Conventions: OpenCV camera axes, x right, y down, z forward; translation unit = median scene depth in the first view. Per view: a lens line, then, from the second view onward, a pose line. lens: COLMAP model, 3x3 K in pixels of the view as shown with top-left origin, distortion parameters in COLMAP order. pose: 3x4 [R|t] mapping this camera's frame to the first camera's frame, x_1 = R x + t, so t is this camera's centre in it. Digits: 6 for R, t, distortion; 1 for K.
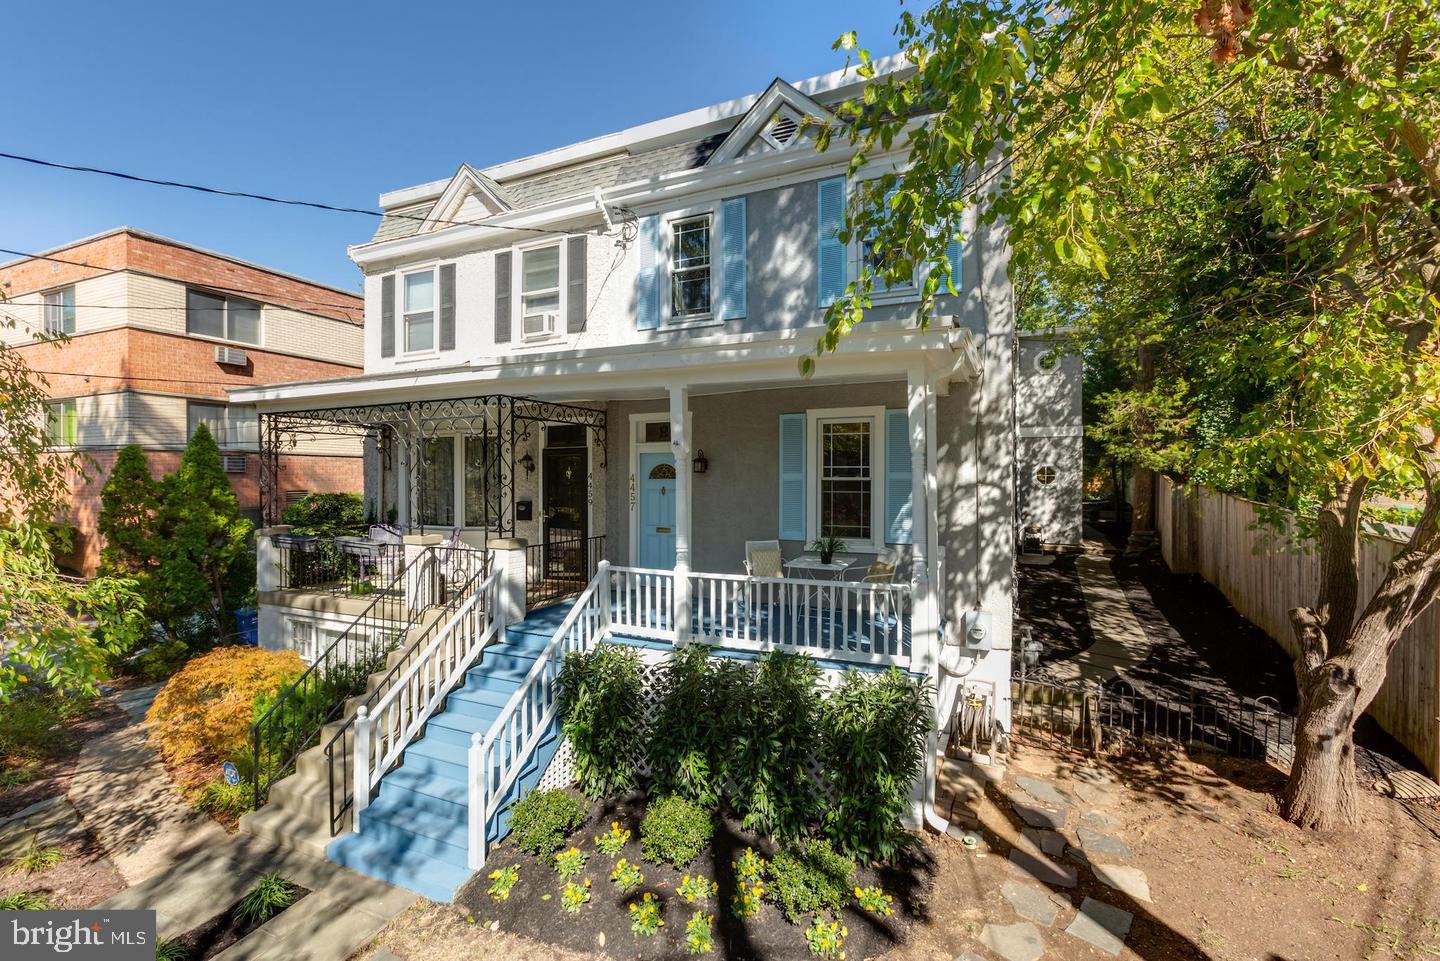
lens RADIAL K [[630.6, 0, 719.6], [0, 630.6, 477.2], [0, 0, 1]] dist [-0.004368, 0.001042]
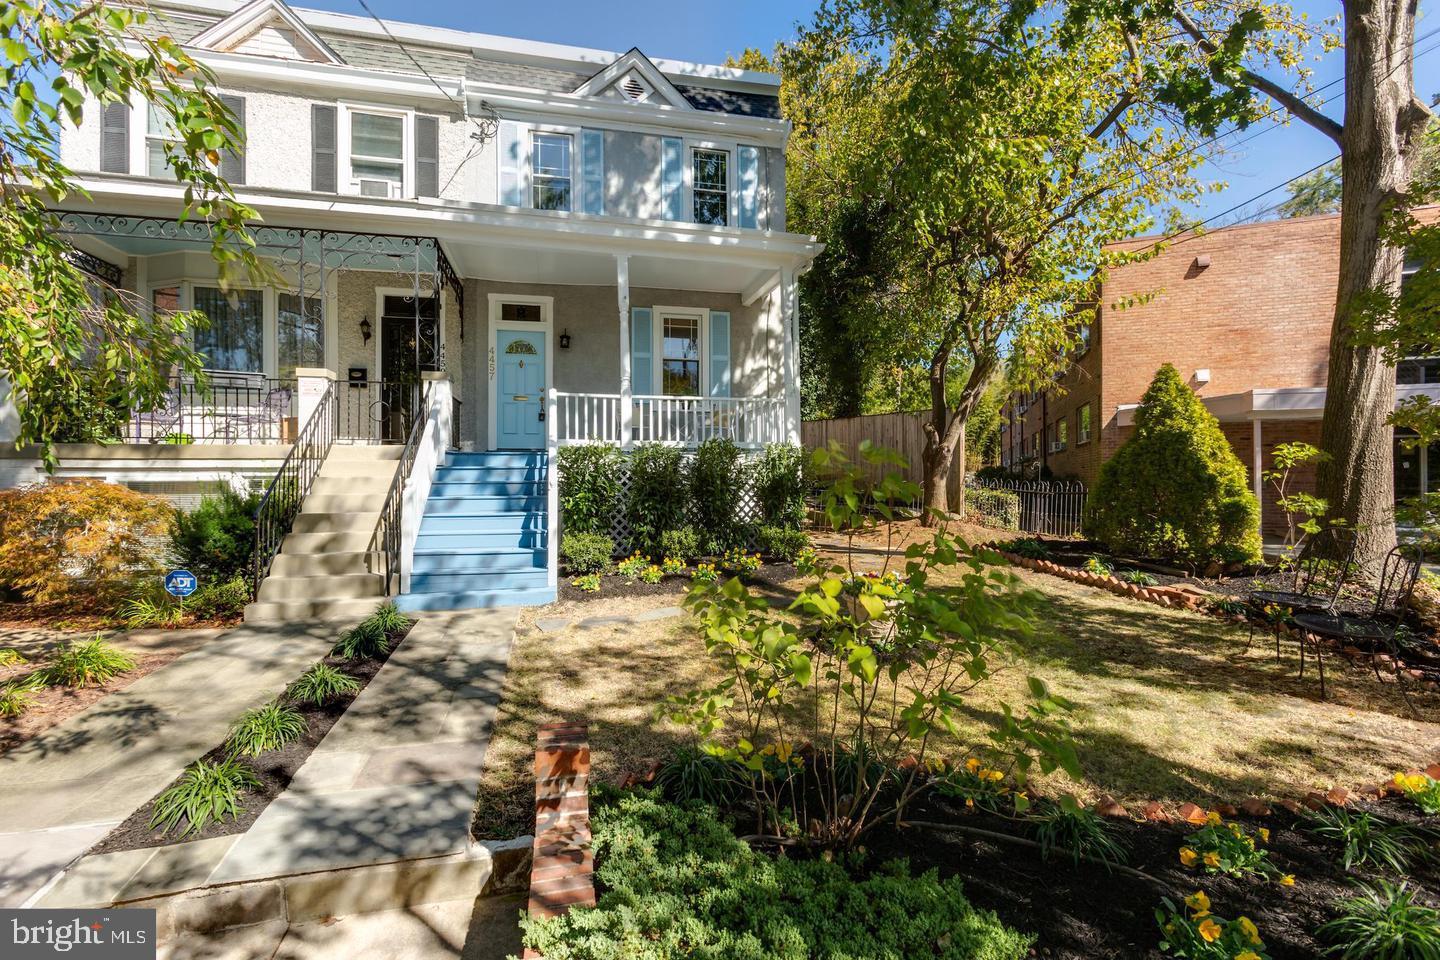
lens RADIAL K [[630.6, 0, 713.7], [0, 630.6, 477.0], [0, 0, 1]] dist [-0.004368, 0.001042]
pose [[0.788042, -0.004204, 0.615607, -0.489708], [0.006345, 0.999979, -0.001293, 0.216755], [-0.615589, 0.004924, 0.788052, -0.108330]]
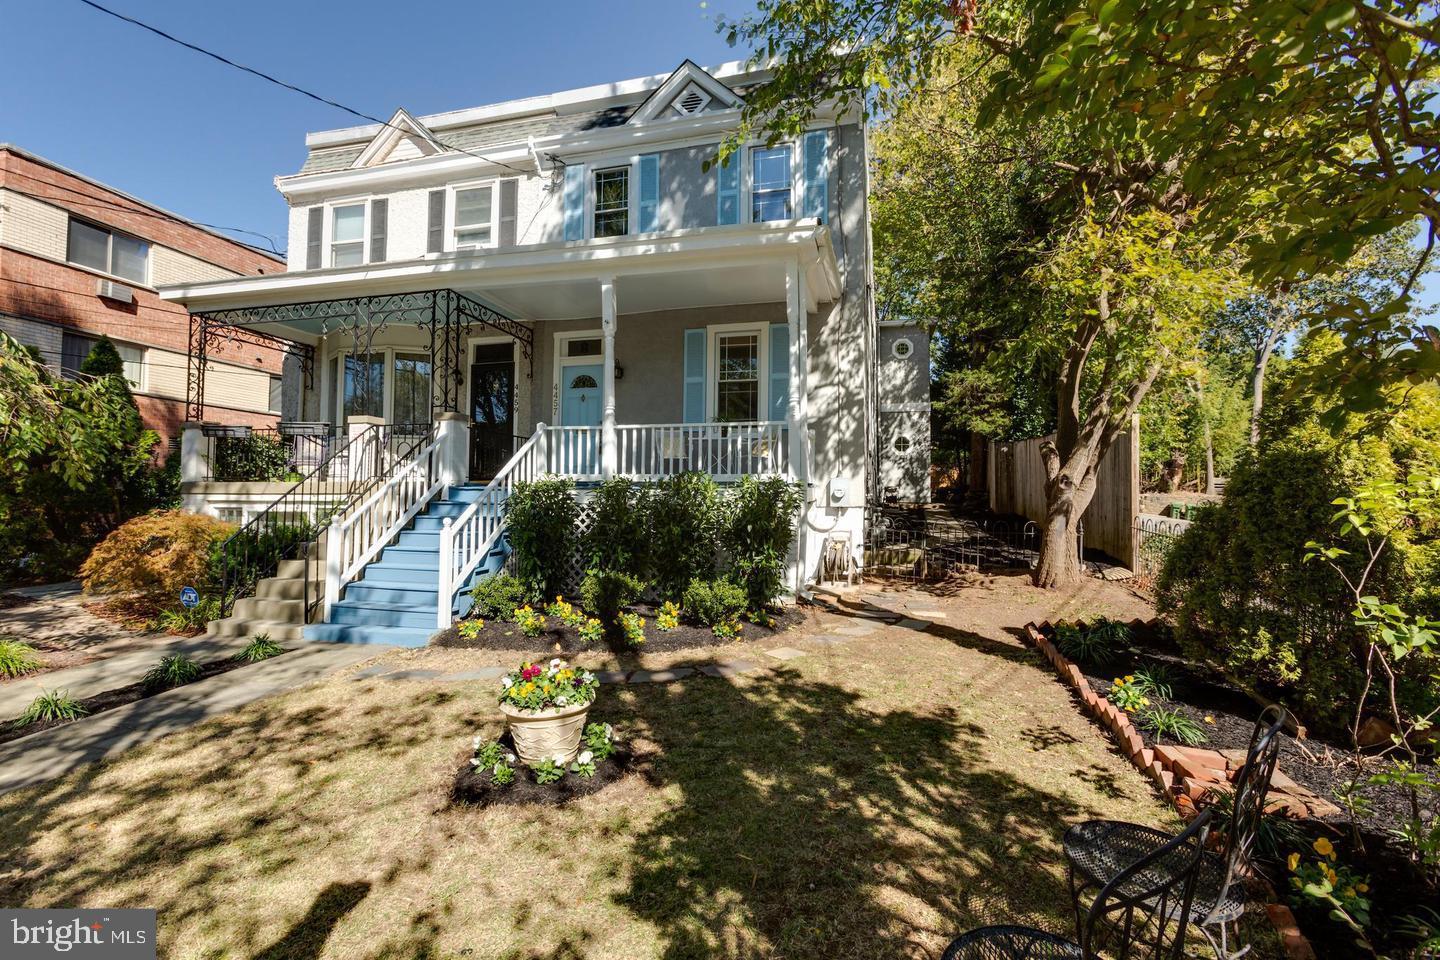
lens RADIAL K [[630.6, 0, 721.7], [0, 630.6, 475.8], [0, 0, 1]] dist [-0.004368, 0.001042]
pose [[0.983617, 0.014936, 0.179651, -0.042864], [-0.007227, 0.999028, -0.043490, 0.201025], [-0.180126, 0.041479, 0.982769, -0.171084]]
